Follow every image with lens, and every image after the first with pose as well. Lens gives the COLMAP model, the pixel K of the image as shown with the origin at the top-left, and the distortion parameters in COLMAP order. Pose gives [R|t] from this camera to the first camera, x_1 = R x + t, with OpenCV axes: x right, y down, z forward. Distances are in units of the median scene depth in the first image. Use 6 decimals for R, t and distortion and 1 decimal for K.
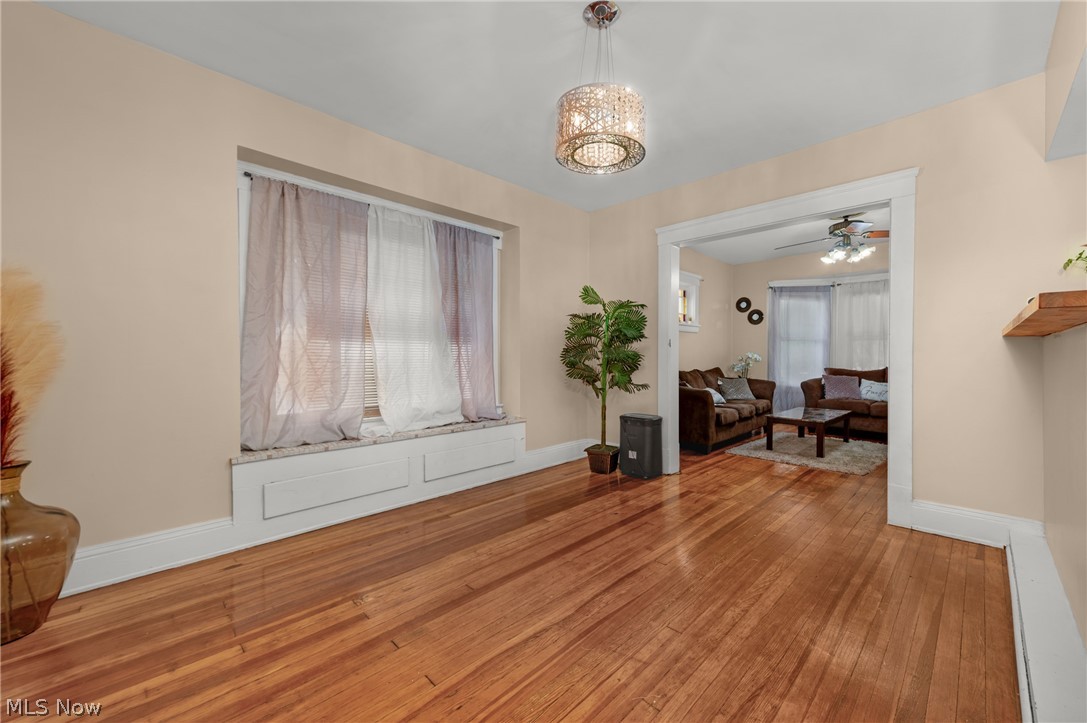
lens RADIAL K [[430.5, 0, 545.9], [0, 430.5, 357.7], [0, 0, 1]] dist [0.010943, -0.002556]
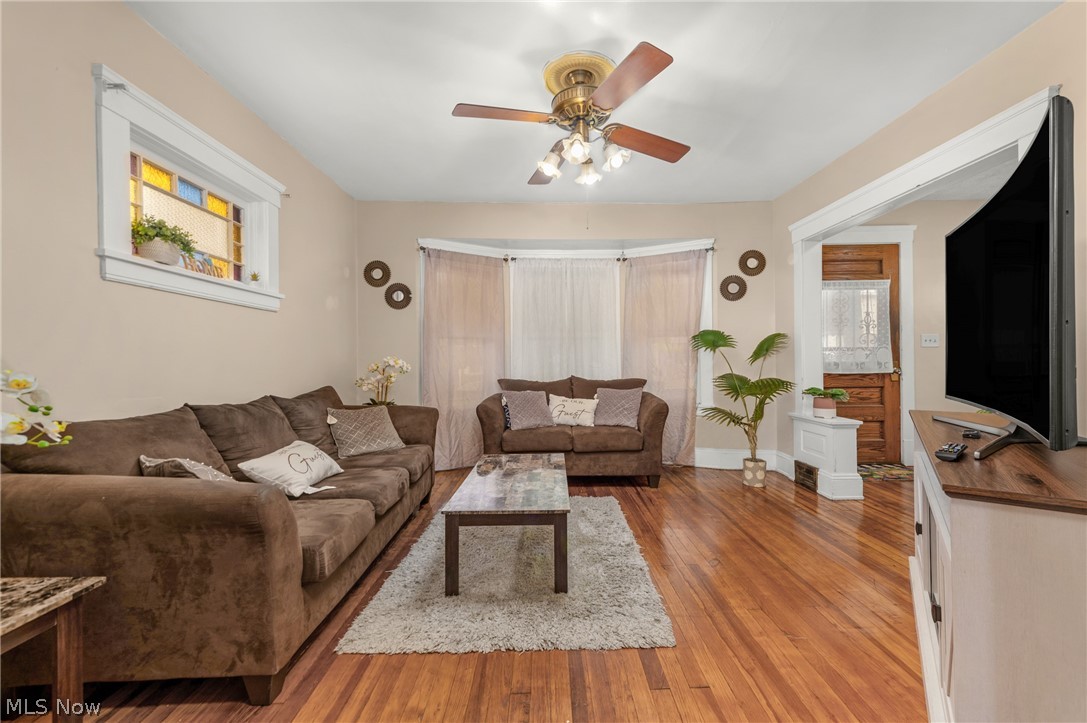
lens RADIAL K [[452.5, 0, 579.1], [0, 452.5, 363.7], [0, 0, 1]] dist [0.005538, -0.000196]
pose [[0.658428, -0.010026, 0.752577, 0.220370], [0.019245, 0.999809, -0.003518, 0.003801], [-0.752397, 0.016800, 0.658495, 0.493878]]
